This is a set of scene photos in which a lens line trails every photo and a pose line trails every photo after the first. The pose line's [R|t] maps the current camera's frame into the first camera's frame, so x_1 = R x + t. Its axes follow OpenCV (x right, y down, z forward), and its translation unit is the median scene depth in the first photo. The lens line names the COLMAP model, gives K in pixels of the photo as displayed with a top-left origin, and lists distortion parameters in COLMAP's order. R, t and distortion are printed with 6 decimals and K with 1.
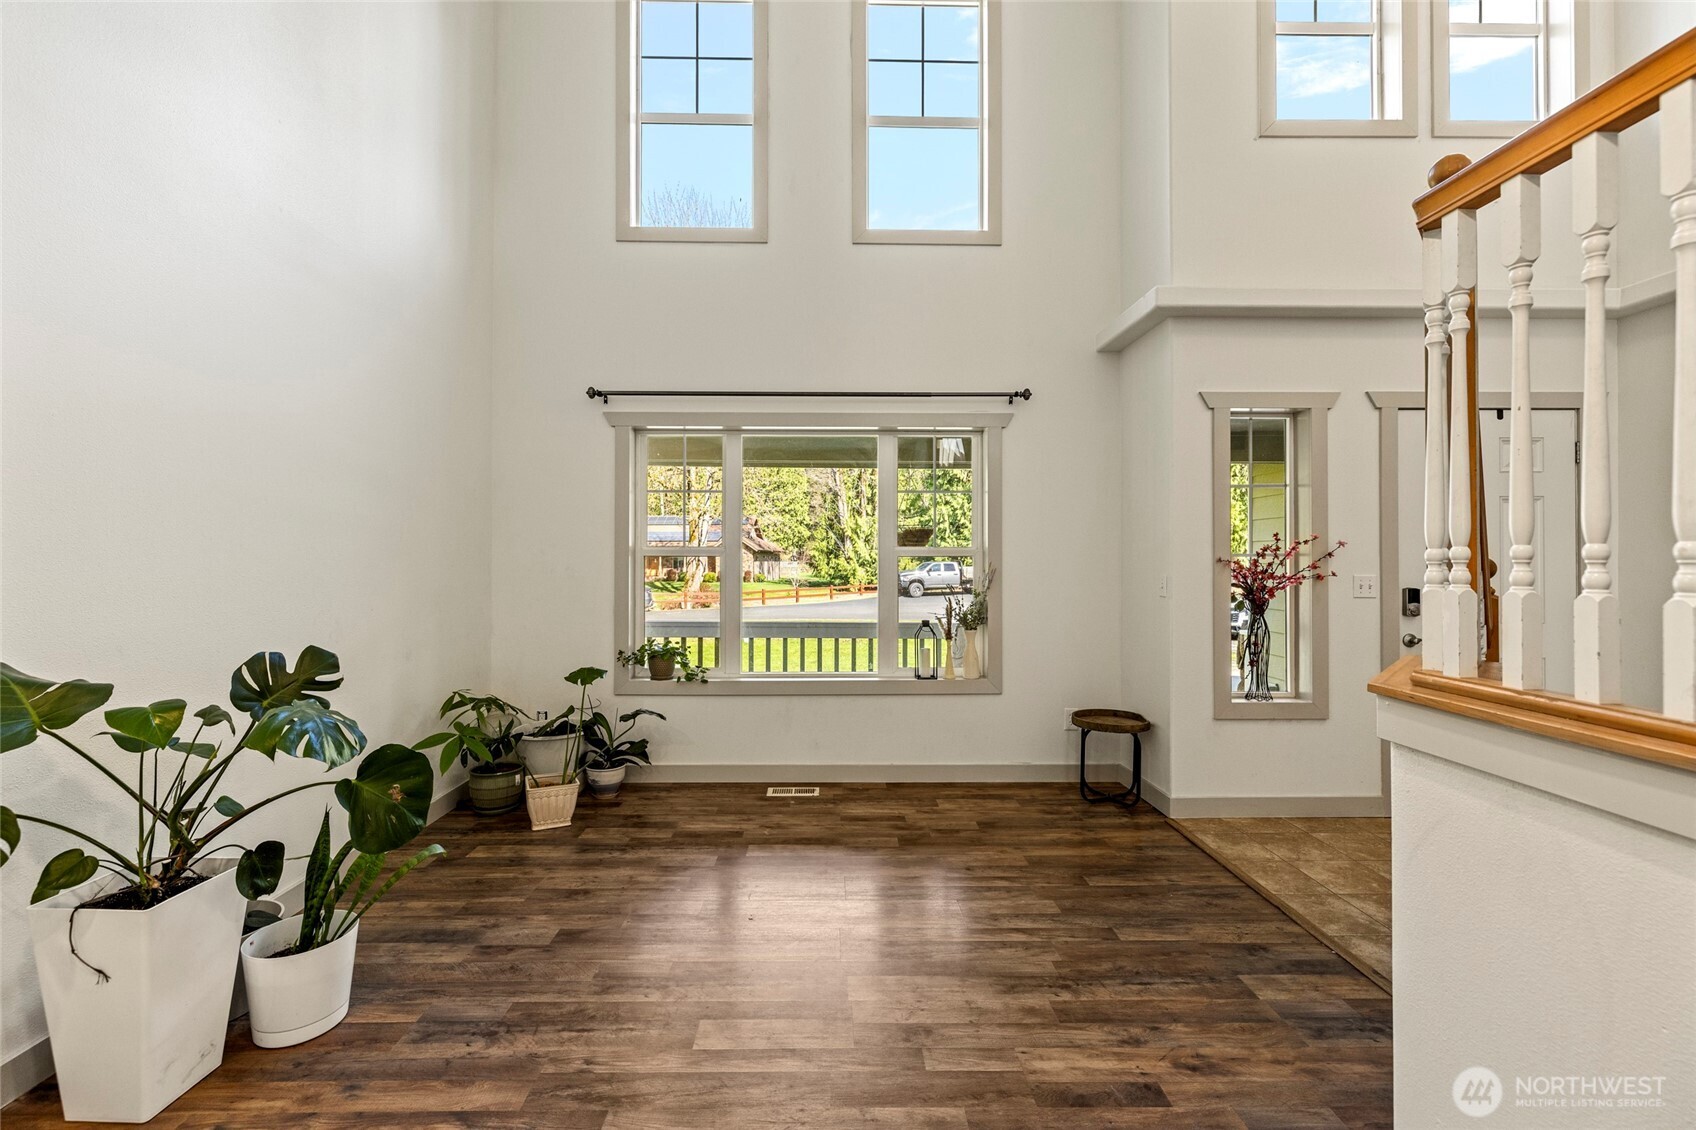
lens RADIAL K [[711.4, 0, 842.3], [0, 711.4, 551.4], [0, 0, 1]] dist [-0.001822, 0.000182]
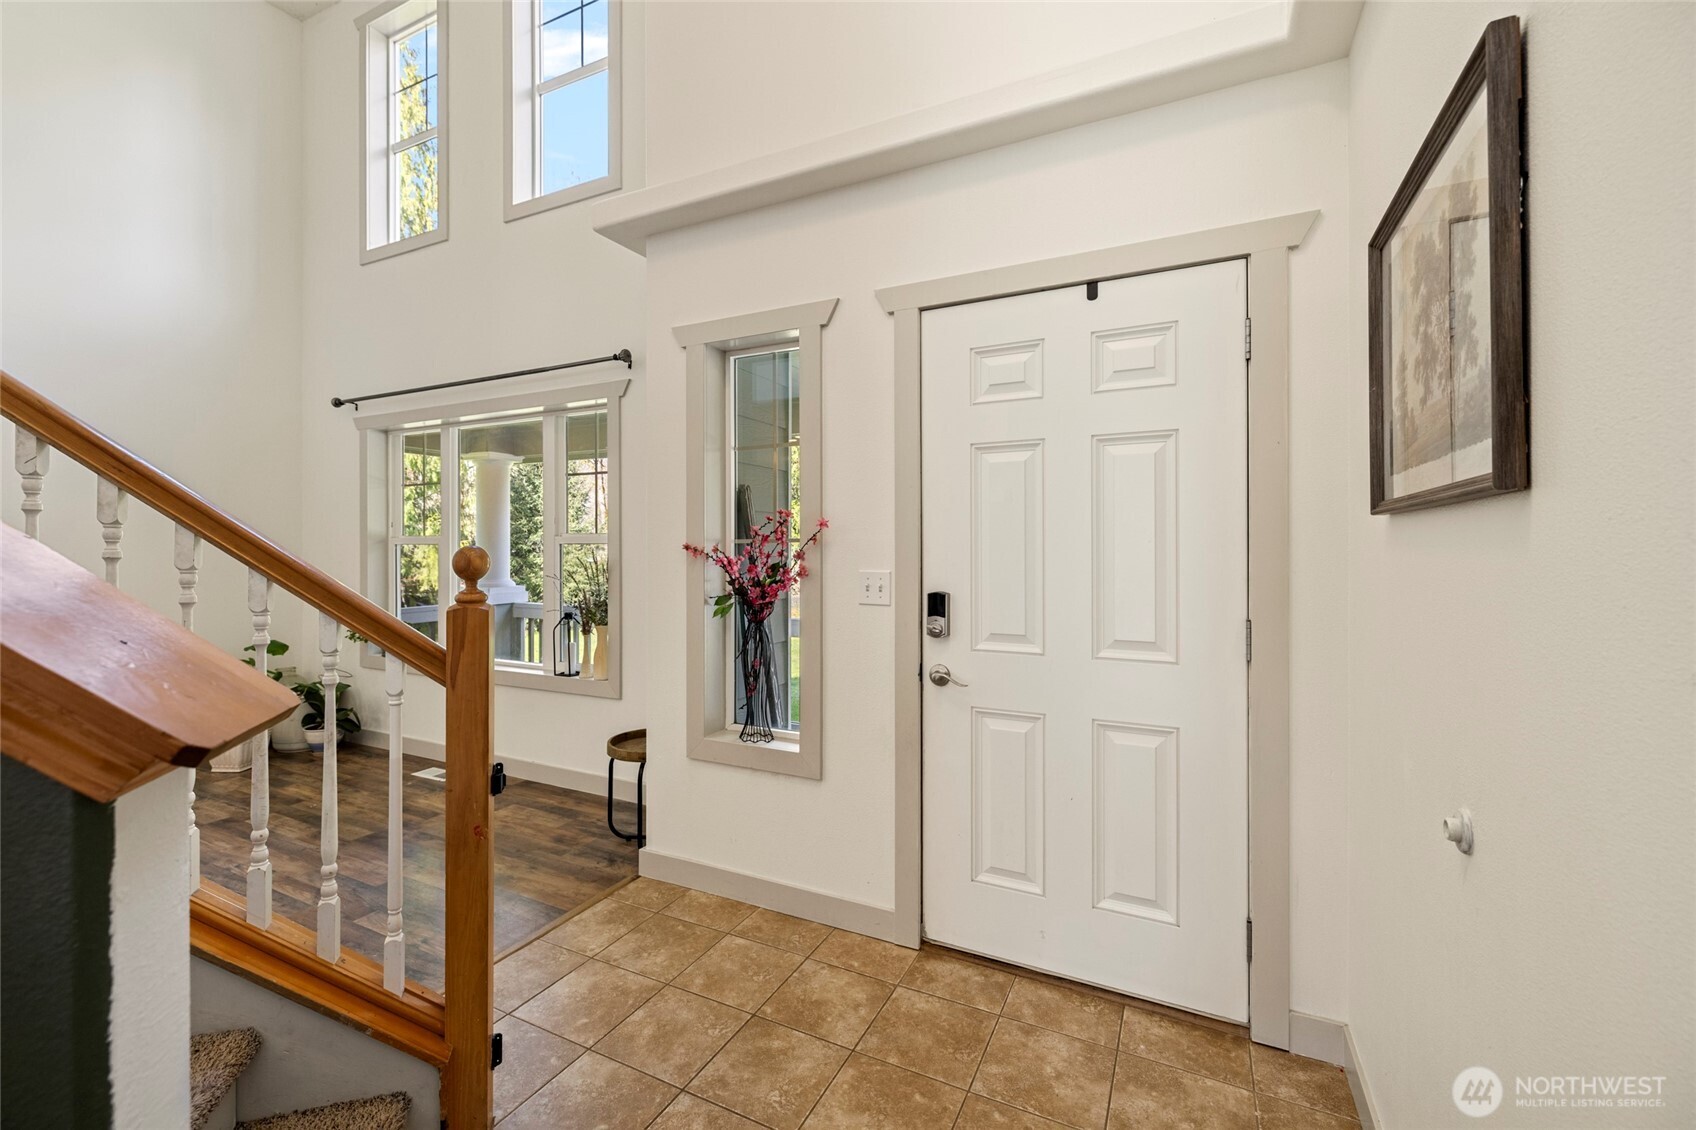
lens RADIAL K [[711.4, 0, 842.3], [0, 711.4, 551.4], [0, 0, 1]] dist [-0.001822, 0.000182]
pose [[0.886758, 0.003002, -0.462225, 0.939944], [0.001649, 0.999952, 0.009658, 0.008446], [0.462232, -0.009327, 0.886710, 0.374097]]
